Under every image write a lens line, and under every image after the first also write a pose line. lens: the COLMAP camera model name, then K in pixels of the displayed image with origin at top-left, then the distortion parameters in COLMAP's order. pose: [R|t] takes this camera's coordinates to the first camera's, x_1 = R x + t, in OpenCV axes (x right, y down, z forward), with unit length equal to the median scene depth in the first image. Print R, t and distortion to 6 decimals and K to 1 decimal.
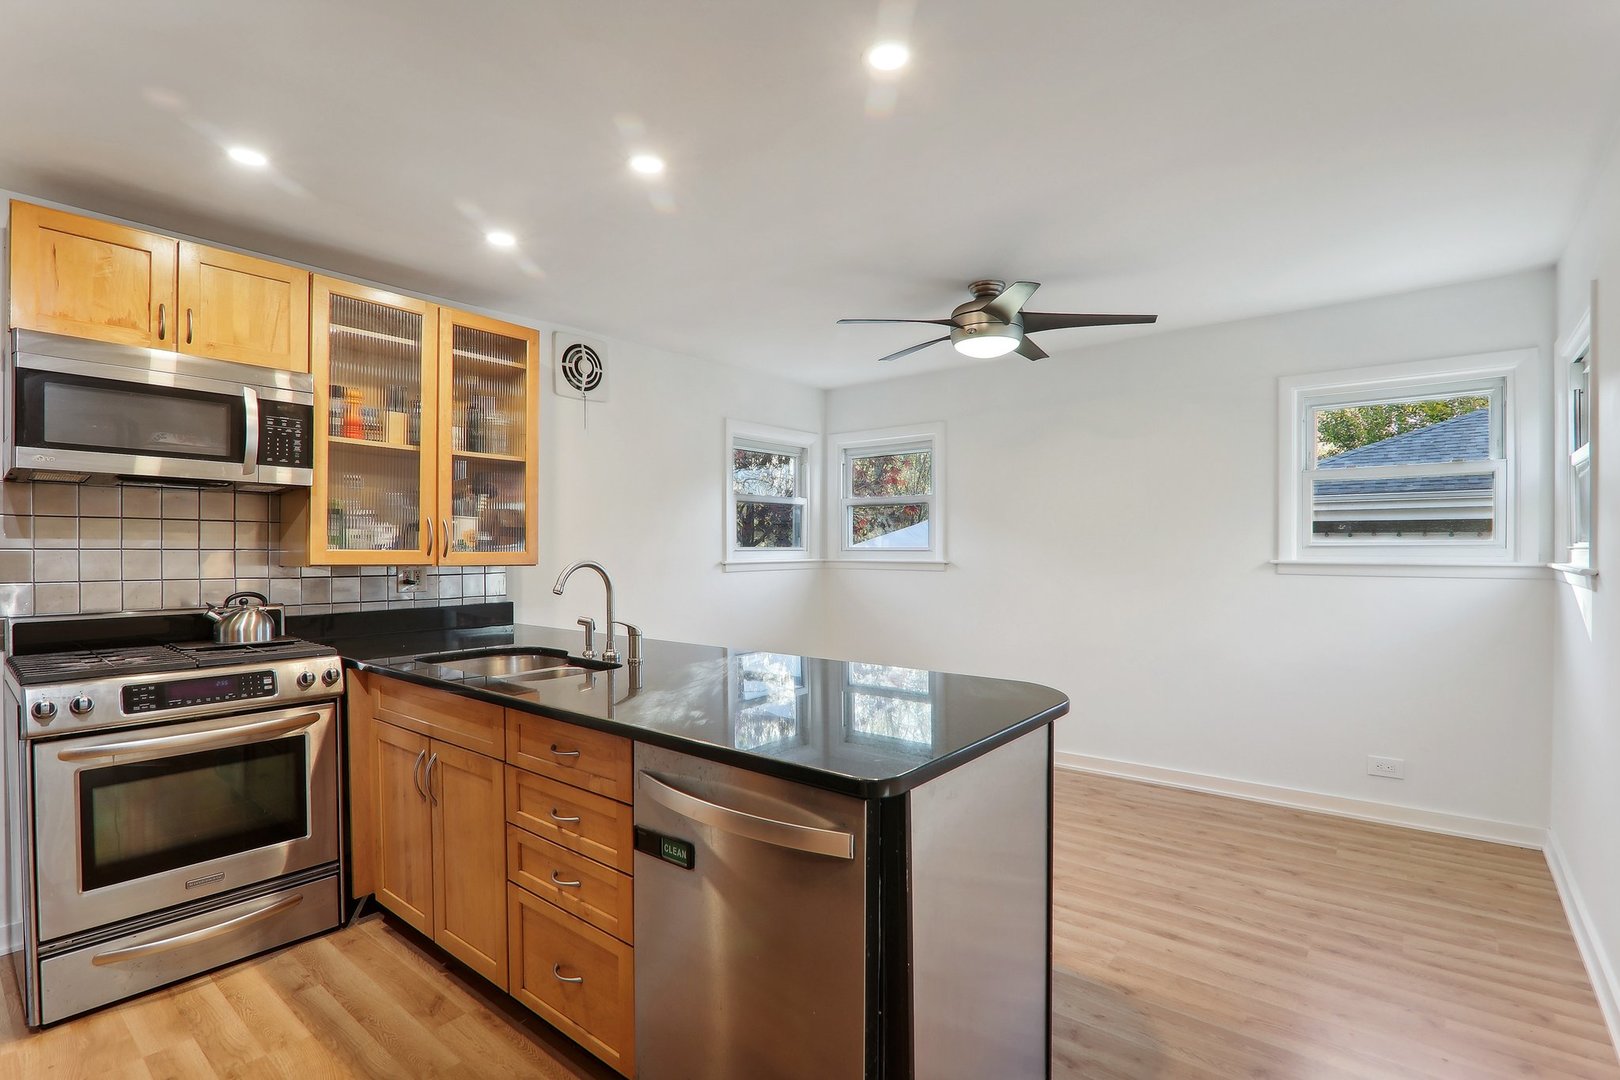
lens RADIAL K [[760.0, 0, 773.1], [0, 760.0, 571.2], [0, 0, 1]] dist [-0.010916, 0.002379]
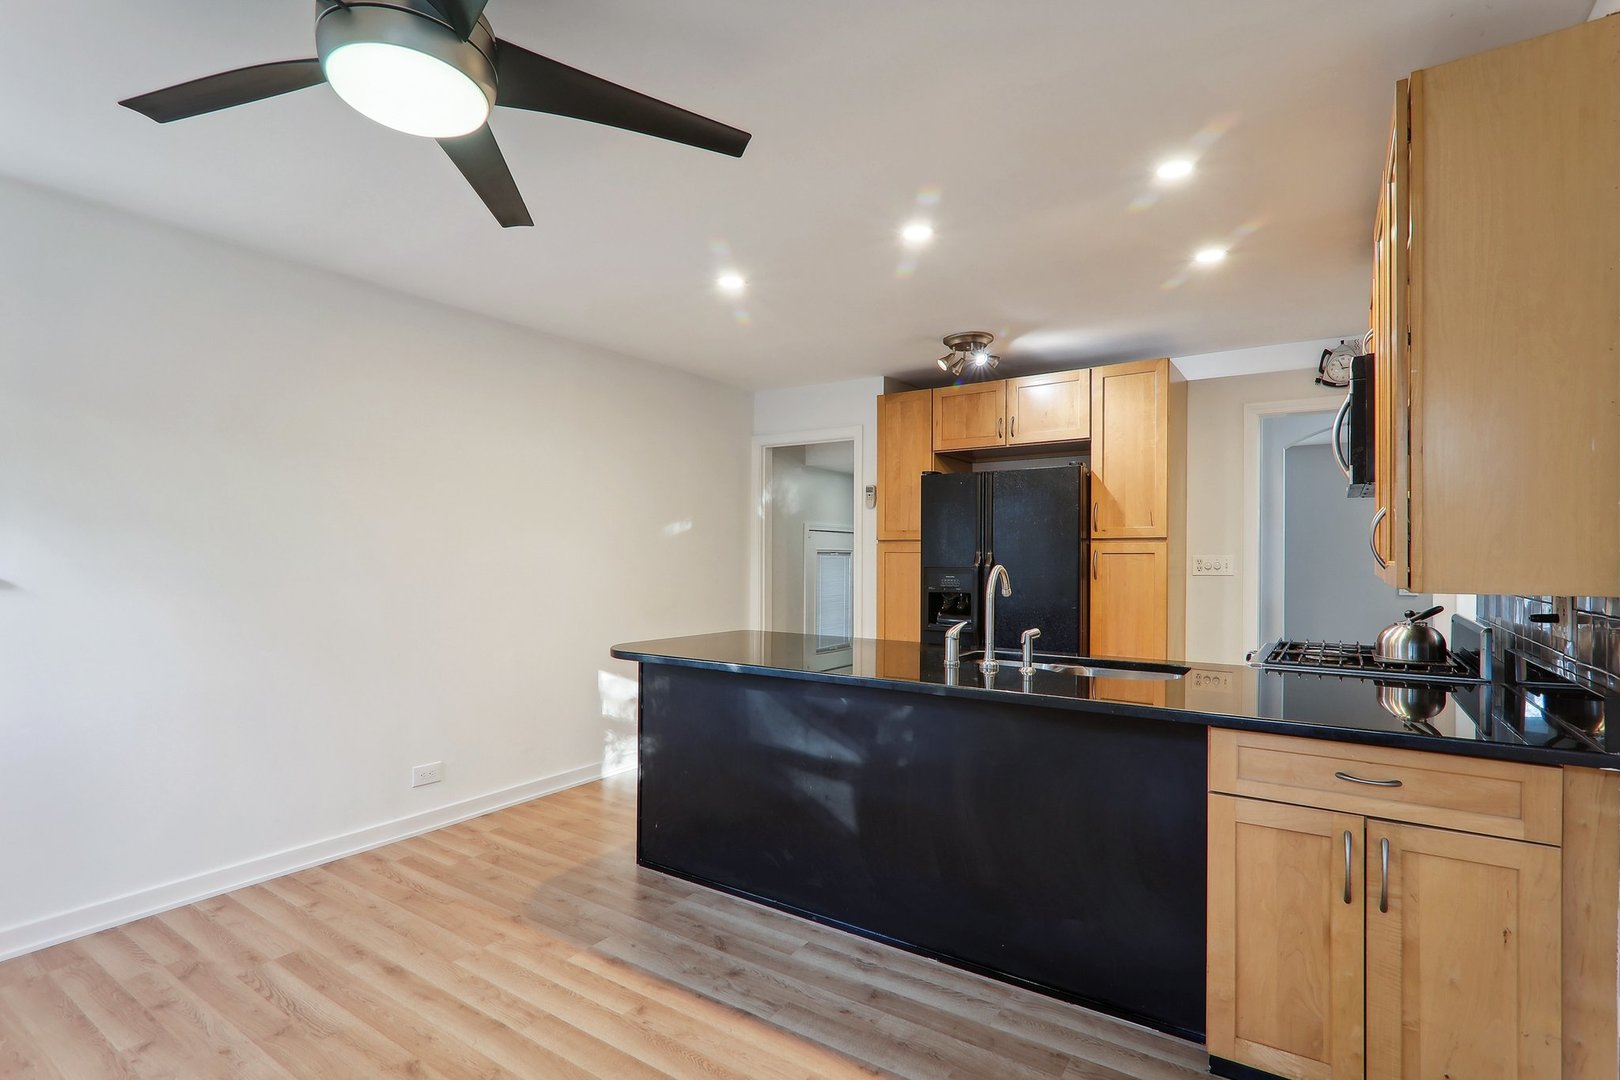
lens RADIAL K [[760.0, 0, 795.3], [0, 760.0, 549.9], [0, 0, 1]] dist [-0.010916, 0.002379]
pose [[-0.993753, -0.002942, -0.111559, 0.116926], [-0.005870, 0.999647, 0.025925, -0.049426], [0.111444, 0.026418, -0.993420, 1.624154]]
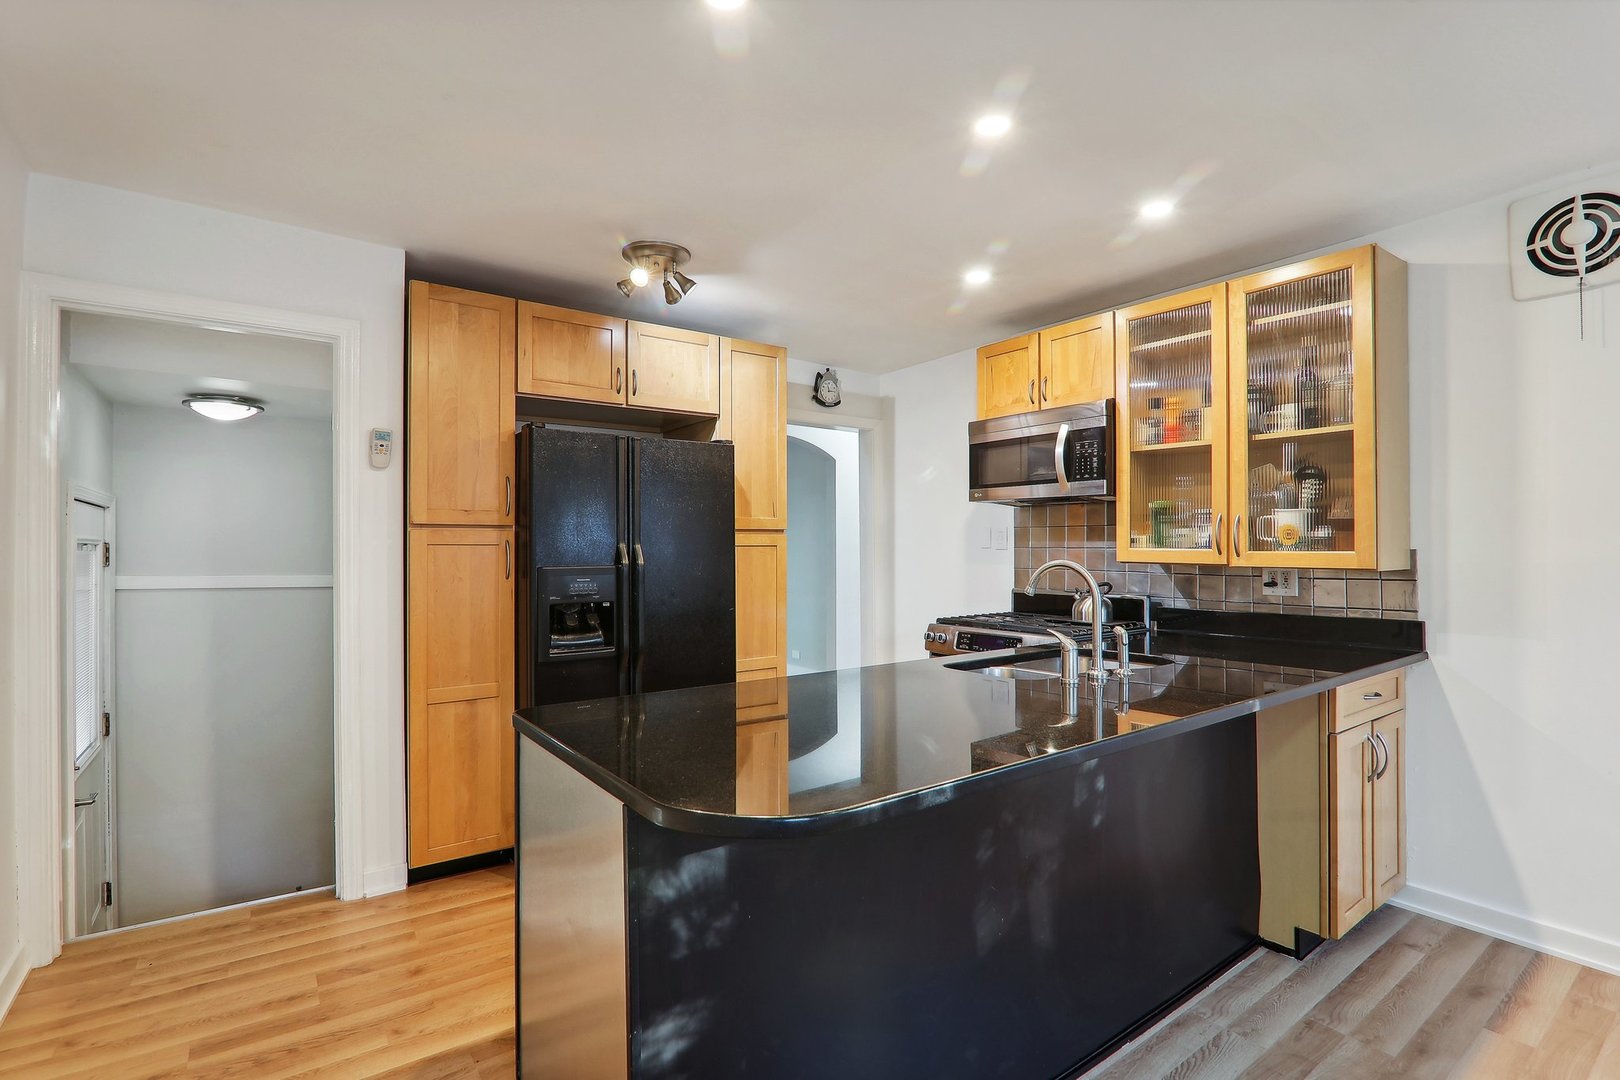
lens RADIAL K [[760.0, 0, 832.6], [0, 760.0, 537.0], [0, 0, 1]] dist [-0.010916, 0.002379]
pose [[-0.218837, -0.013073, -0.975674, 0.569053], [-0.028806, 0.999561, -0.006932, -0.022711], [0.975336, 0.026589, -0.219117, 0.758750]]
